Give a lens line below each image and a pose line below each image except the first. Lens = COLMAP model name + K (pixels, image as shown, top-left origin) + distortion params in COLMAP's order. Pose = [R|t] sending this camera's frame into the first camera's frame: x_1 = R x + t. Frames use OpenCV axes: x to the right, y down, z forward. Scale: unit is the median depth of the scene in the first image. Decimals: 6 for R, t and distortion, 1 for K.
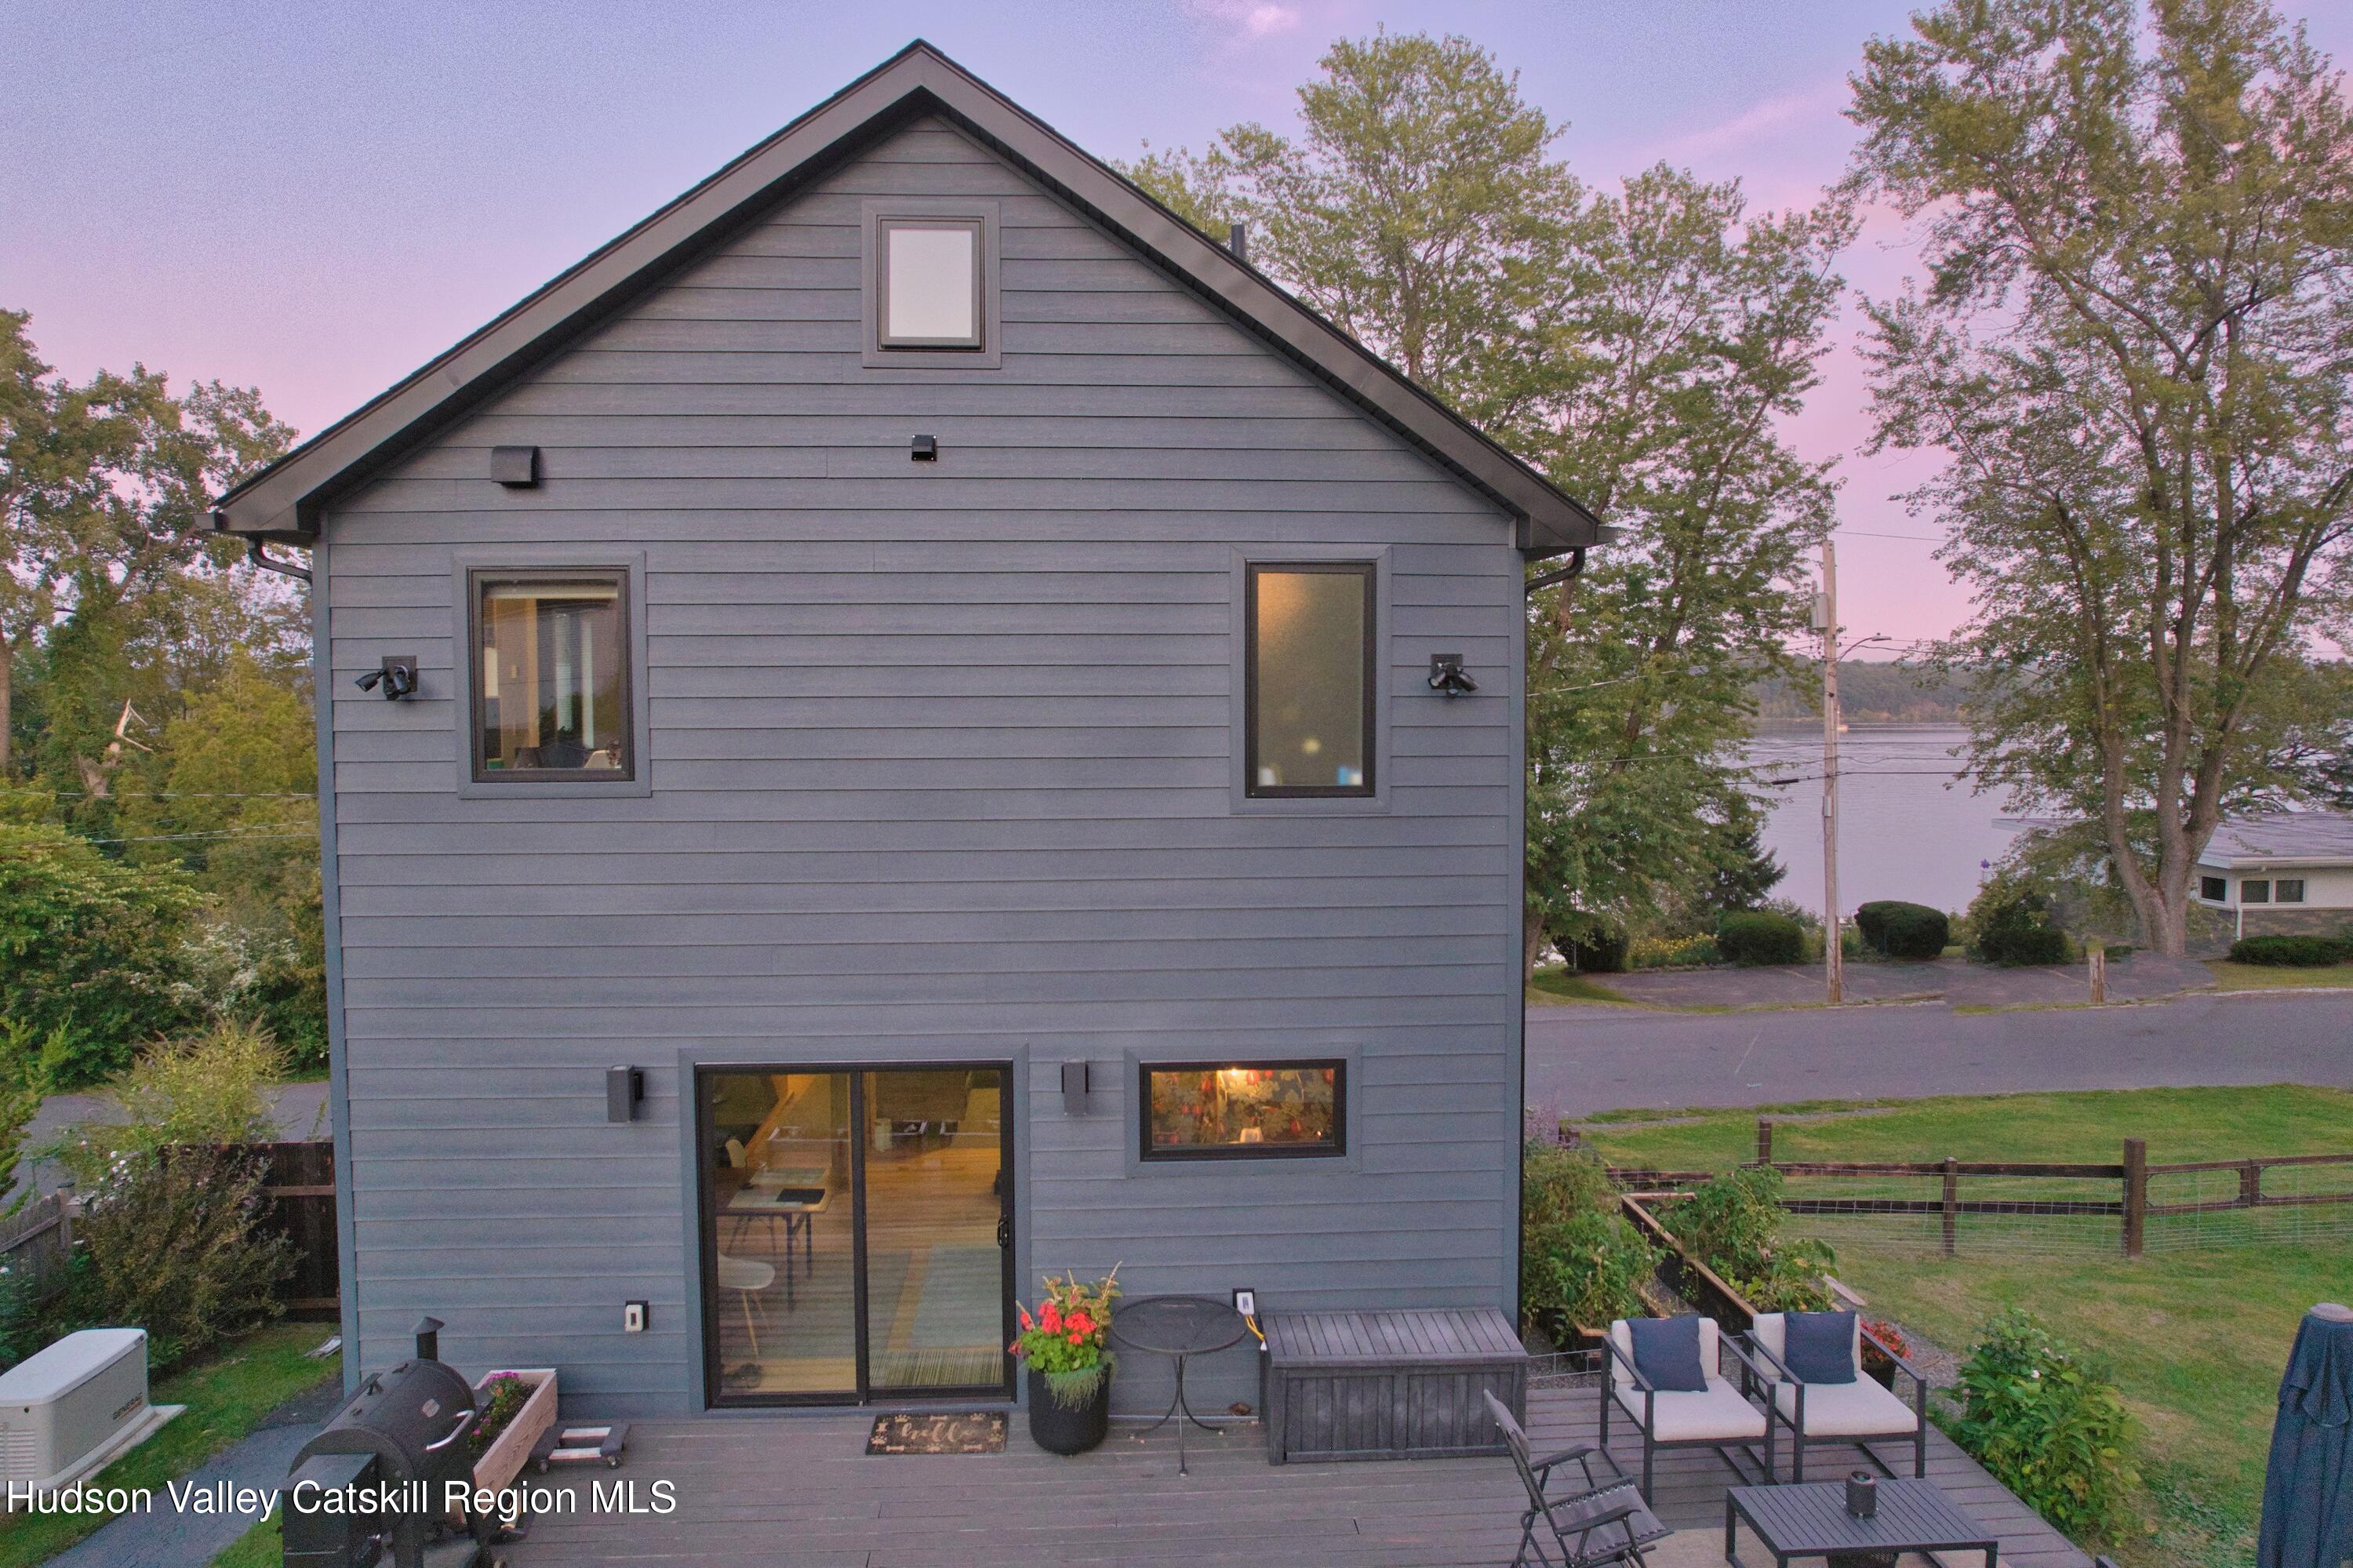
lens RADIAL K [[1506.4, 0, 1176.5], [0, 1506.4, 784.0], [0, 0, 1]] dist [-0.084577, 0.079259]
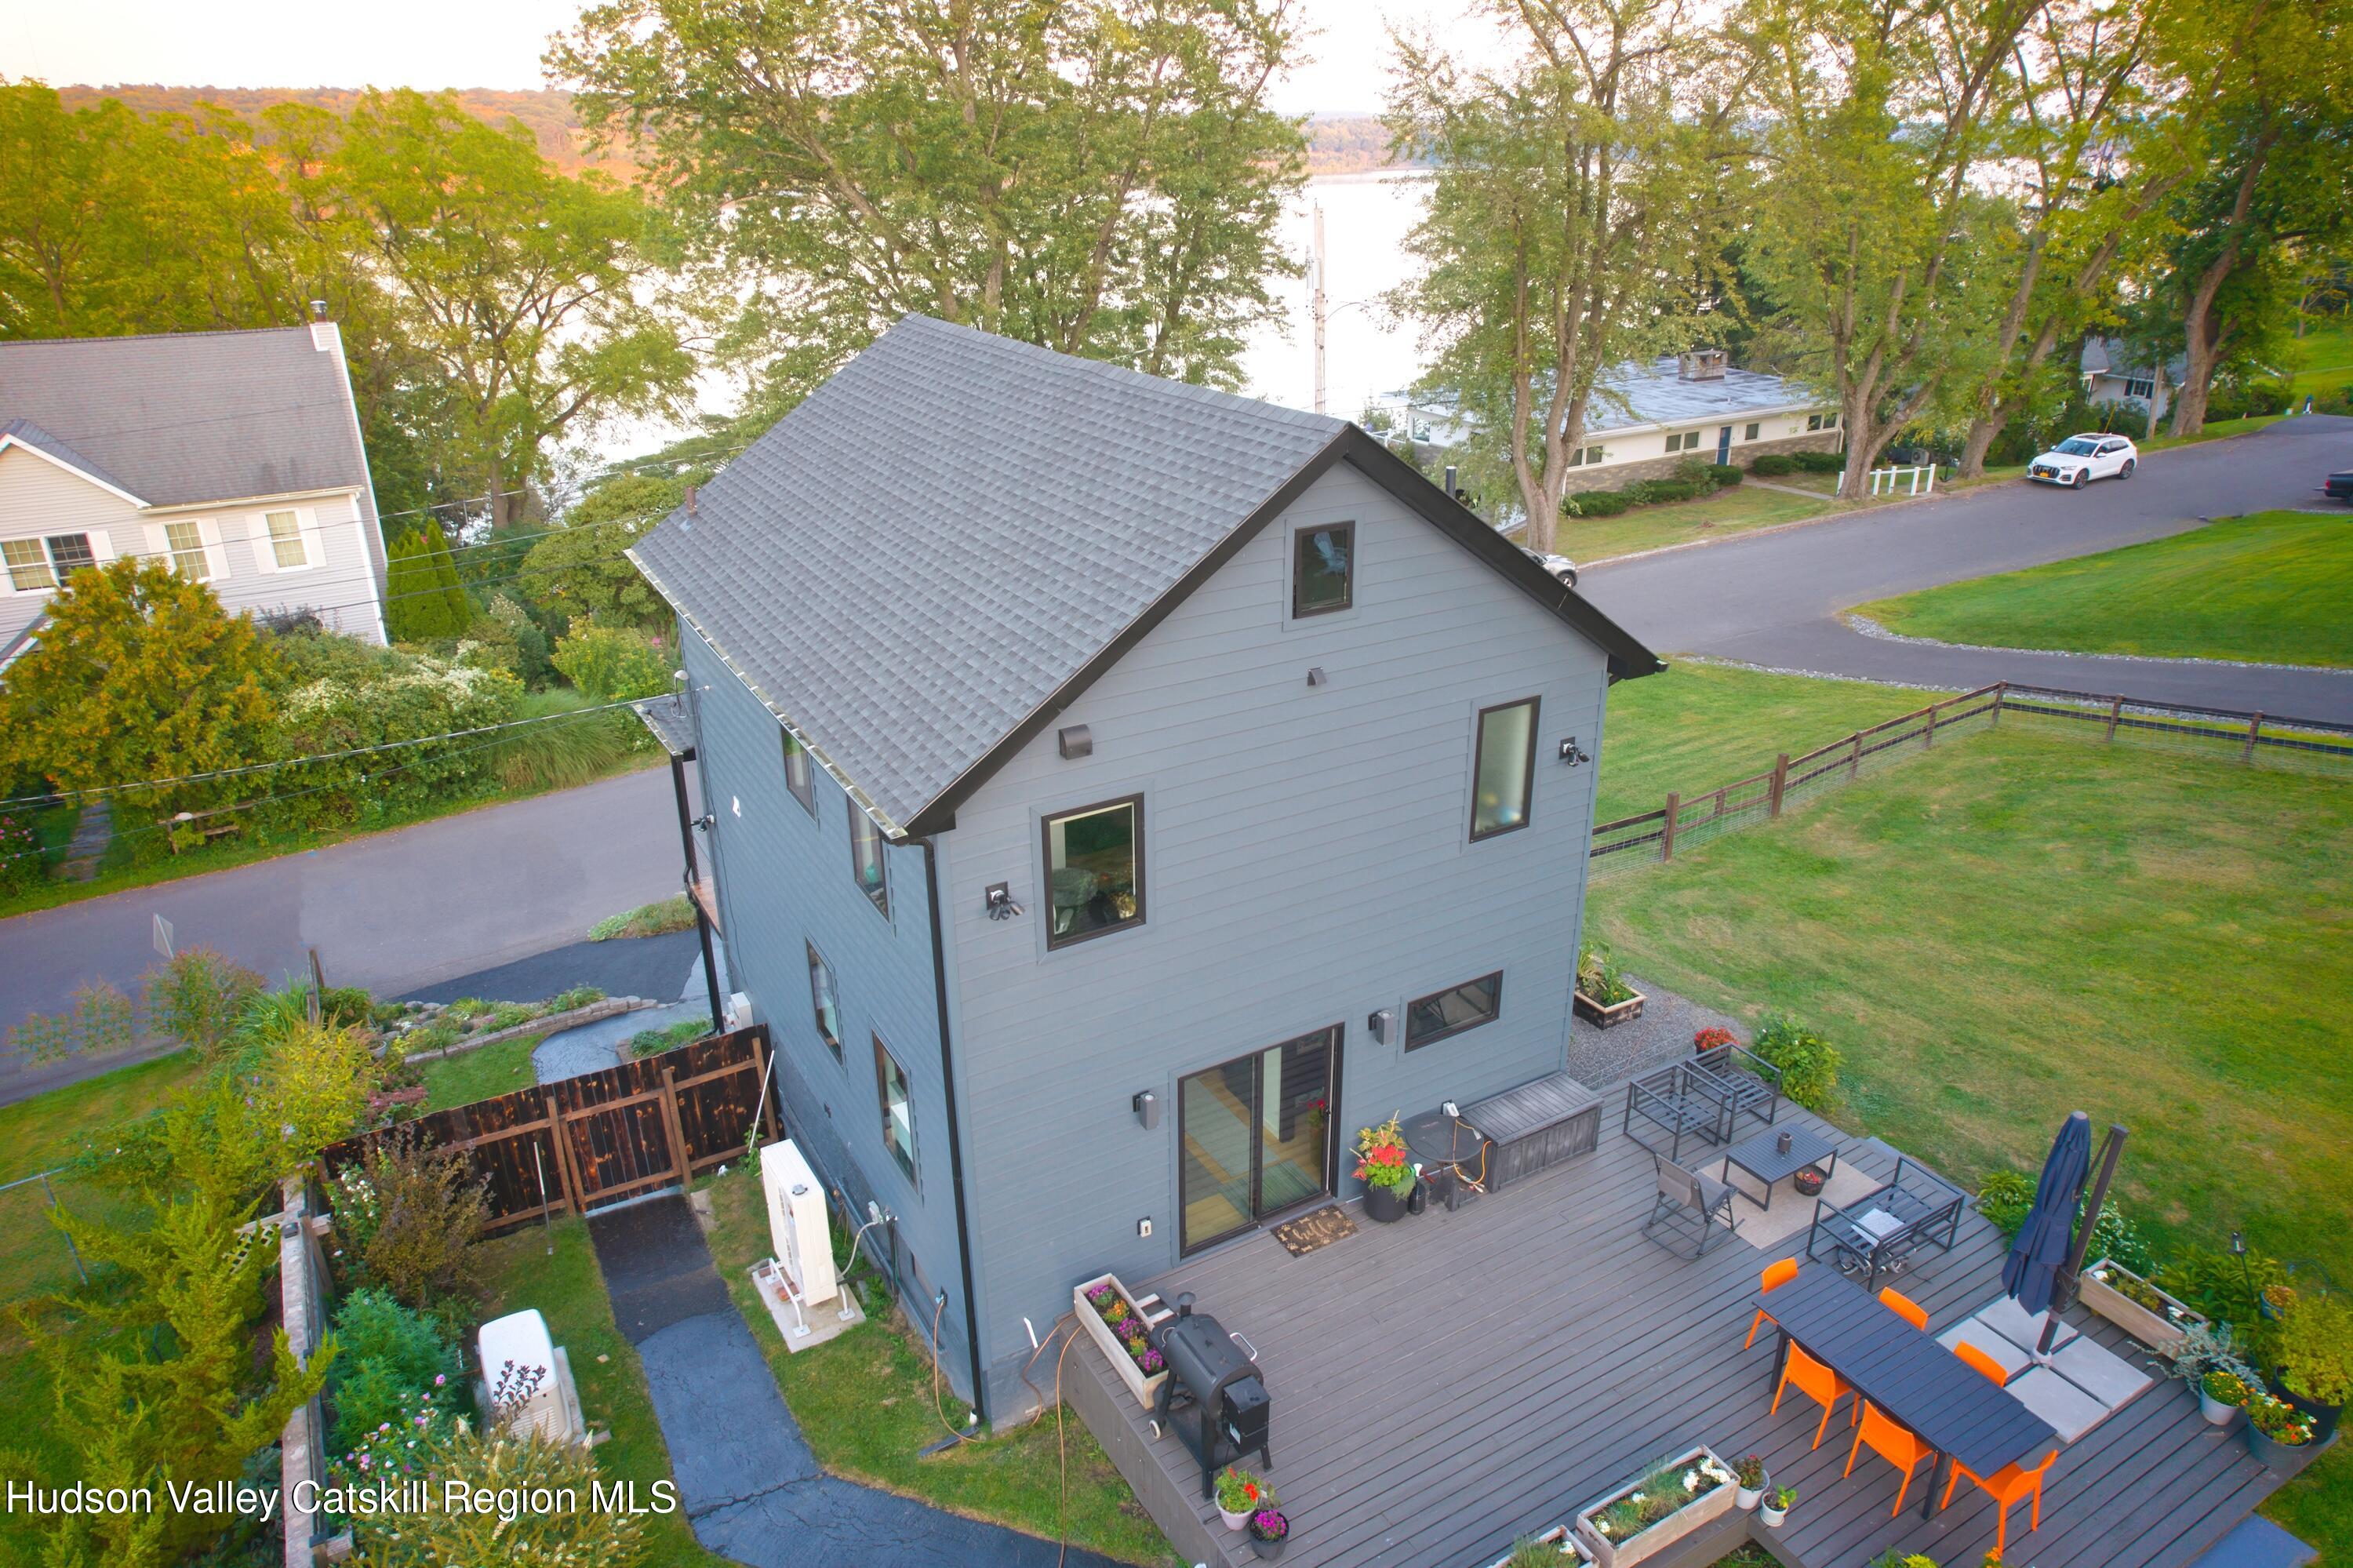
lens RADIAL K [[1506.4, 0, 1176.5], [0, 1506.4, 784.0], [0, 0, 1]] dist [-0.084577, 0.079259]
pose [[0.893993, -0.180168, 0.410263, -0.876121], [0.031368, 0.938519, 0.343799, -0.610156], [-0.446981, -0.294484, 0.844681, -0.204730]]
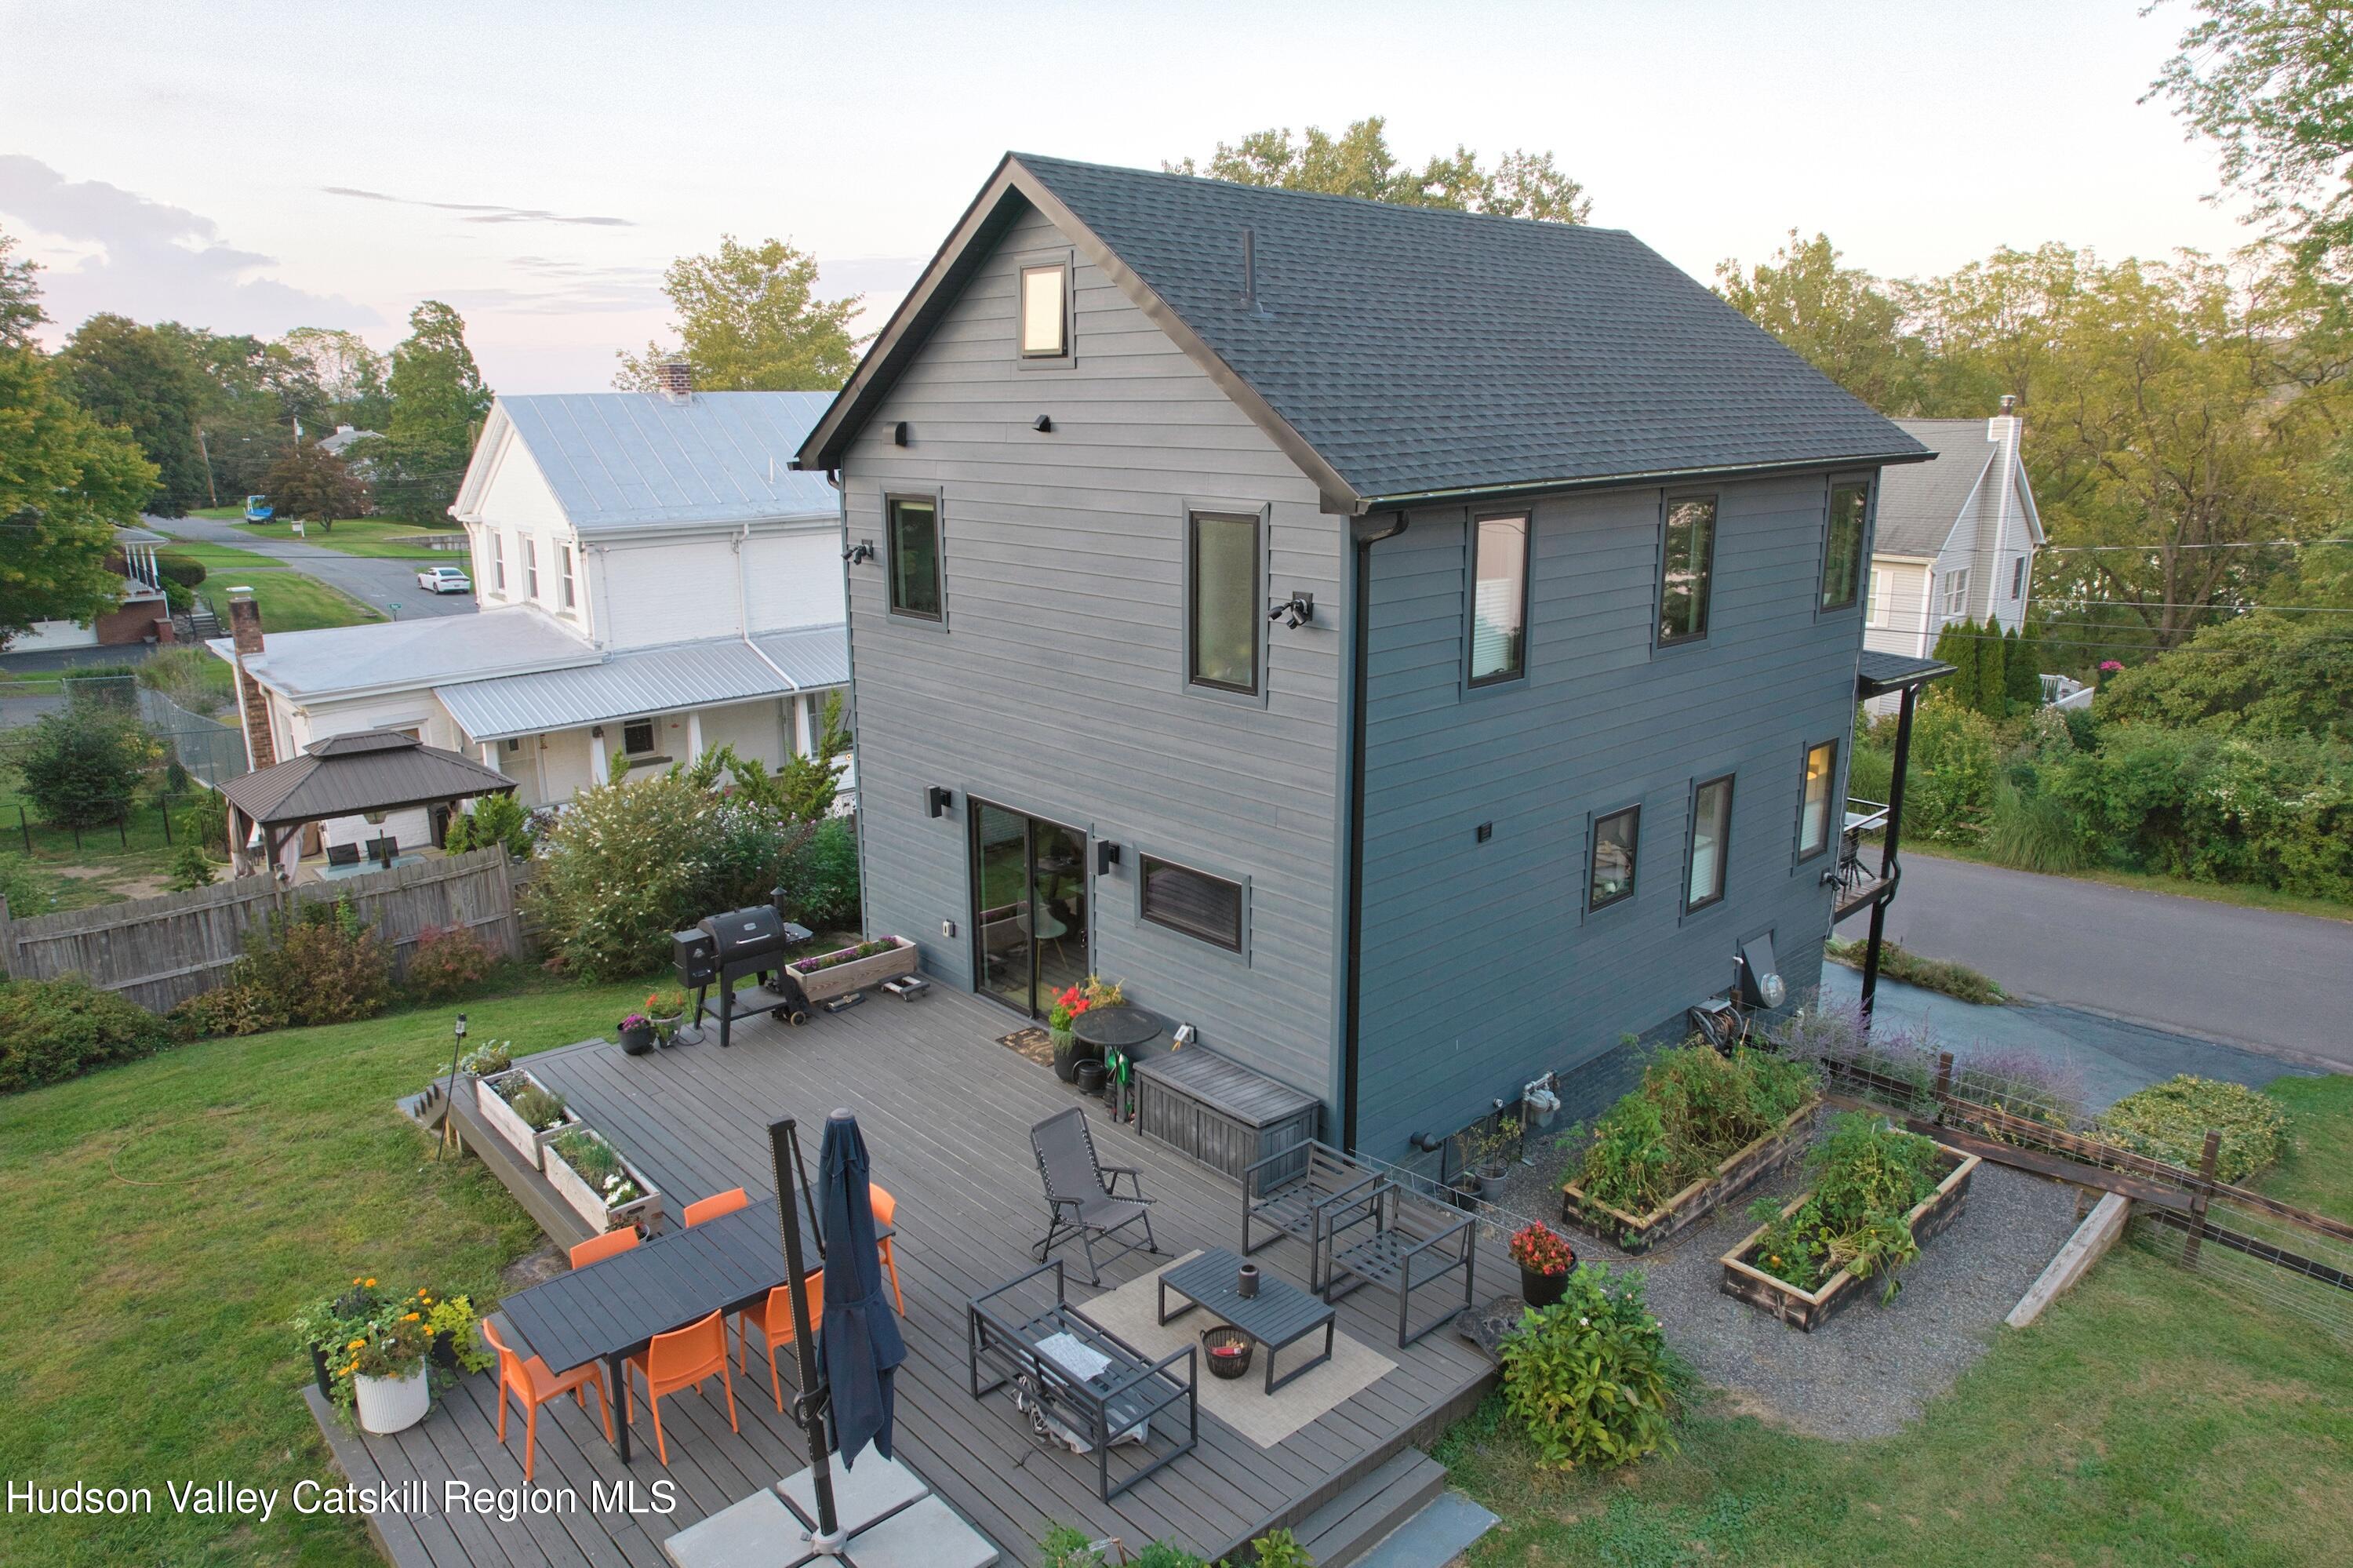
lens RADIAL K [[1506.4, 0, 1176.5], [0, 1506.4, 784.0], [0, 0, 1]] dist [-0.084577, 0.079259]
pose [[0.628982, 0.196823, -0.752092, 1.074224], [-0.047307, 0.975318, 0.215678, -0.193634], [0.775979, -0.100078, 0.622768, 0.124276]]
